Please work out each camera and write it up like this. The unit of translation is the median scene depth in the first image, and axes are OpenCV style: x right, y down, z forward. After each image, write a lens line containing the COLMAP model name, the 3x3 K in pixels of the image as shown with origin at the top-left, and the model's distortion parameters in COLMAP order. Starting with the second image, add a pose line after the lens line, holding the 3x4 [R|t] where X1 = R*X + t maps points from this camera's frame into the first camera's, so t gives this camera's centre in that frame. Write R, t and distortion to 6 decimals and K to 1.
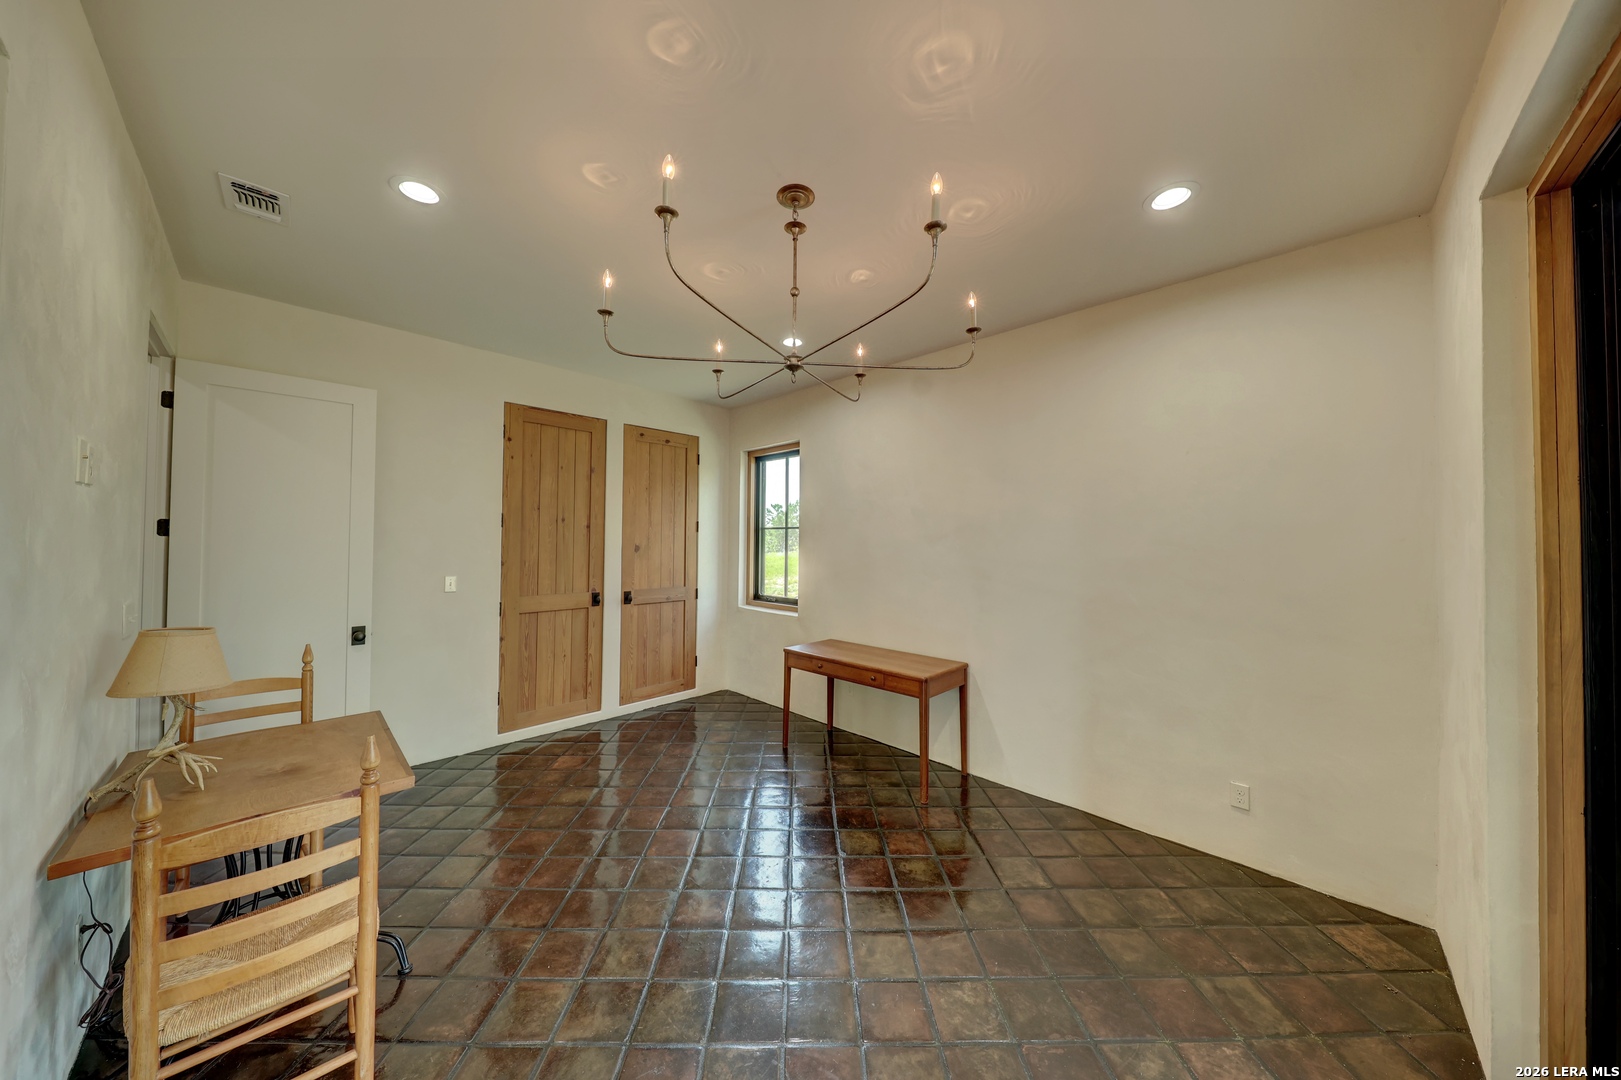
lens RADIAL K [[514.7, 0, 813.7], [0, 514.7, 537.1], [0, 0, 1]] dist [-0.000125, -0.000038]
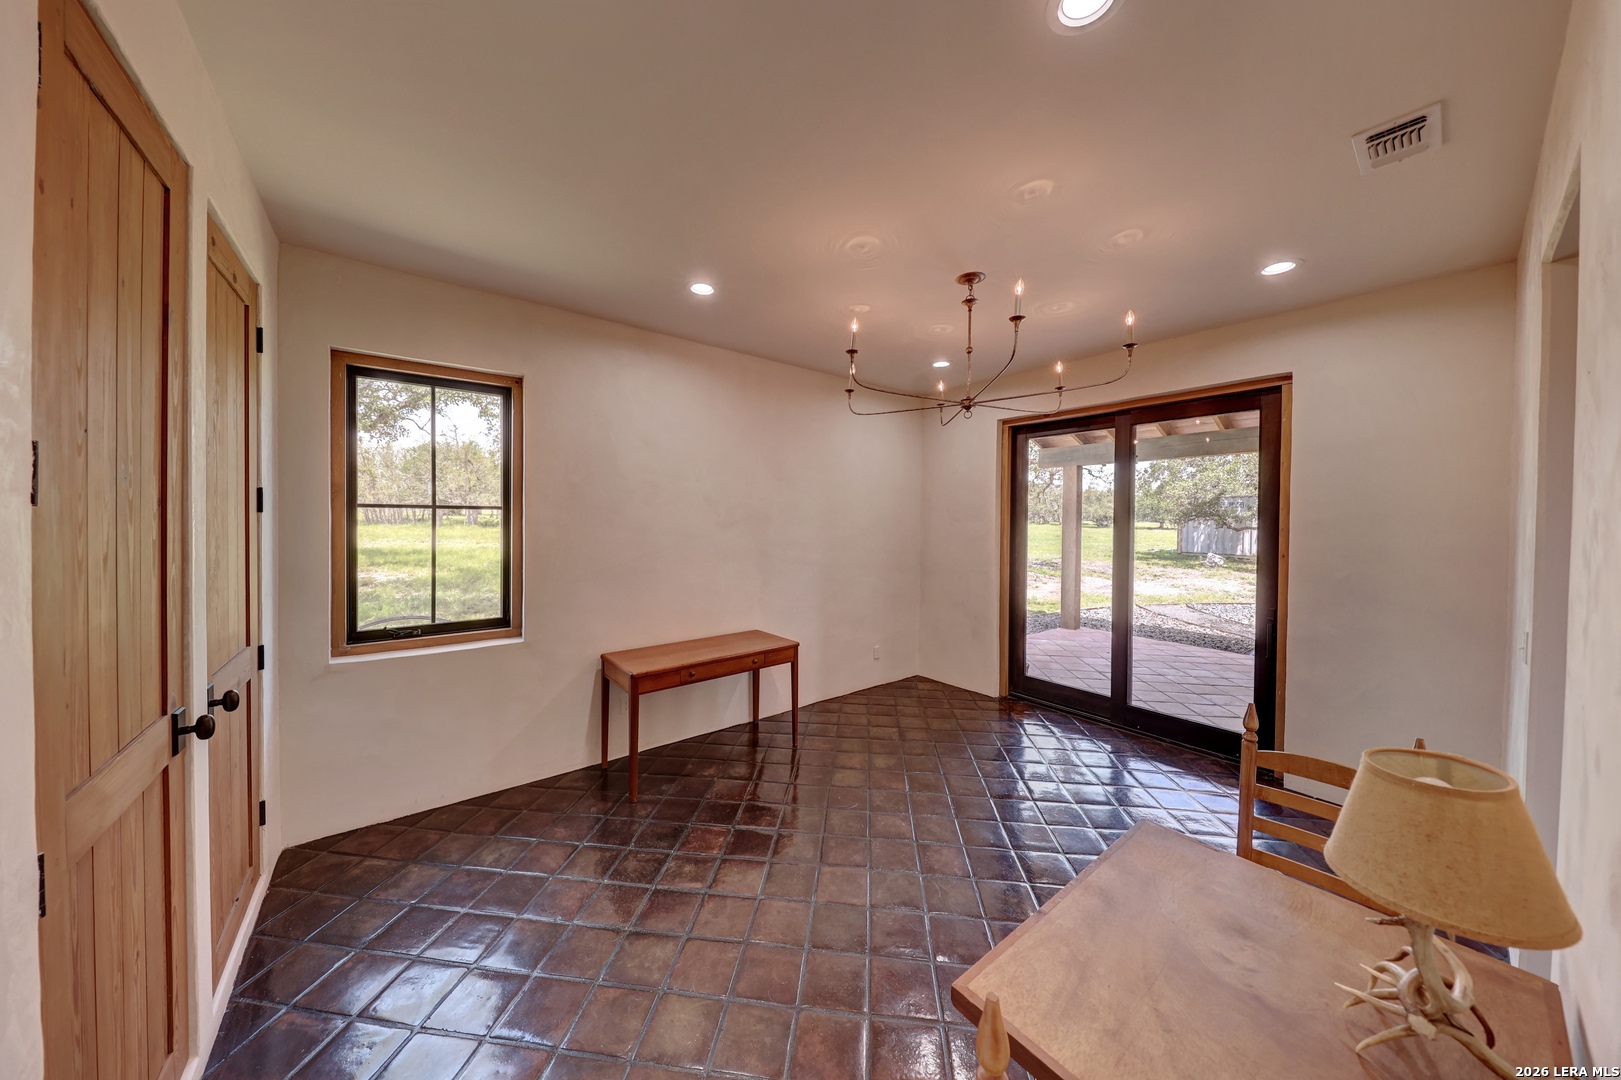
lens RADIAL K [[514.7, 0, 812.8], [0, 514.7, 531.3], [0, 0, 1]] dist [-0.000125, -0.000038]
pose [[0.124662, -0.017789, 0.992040, -0.753751], [-0.014852, 0.999694, 0.019792, -0.010311], [-0.992088, -0.017201, 0.124359, 0.629734]]
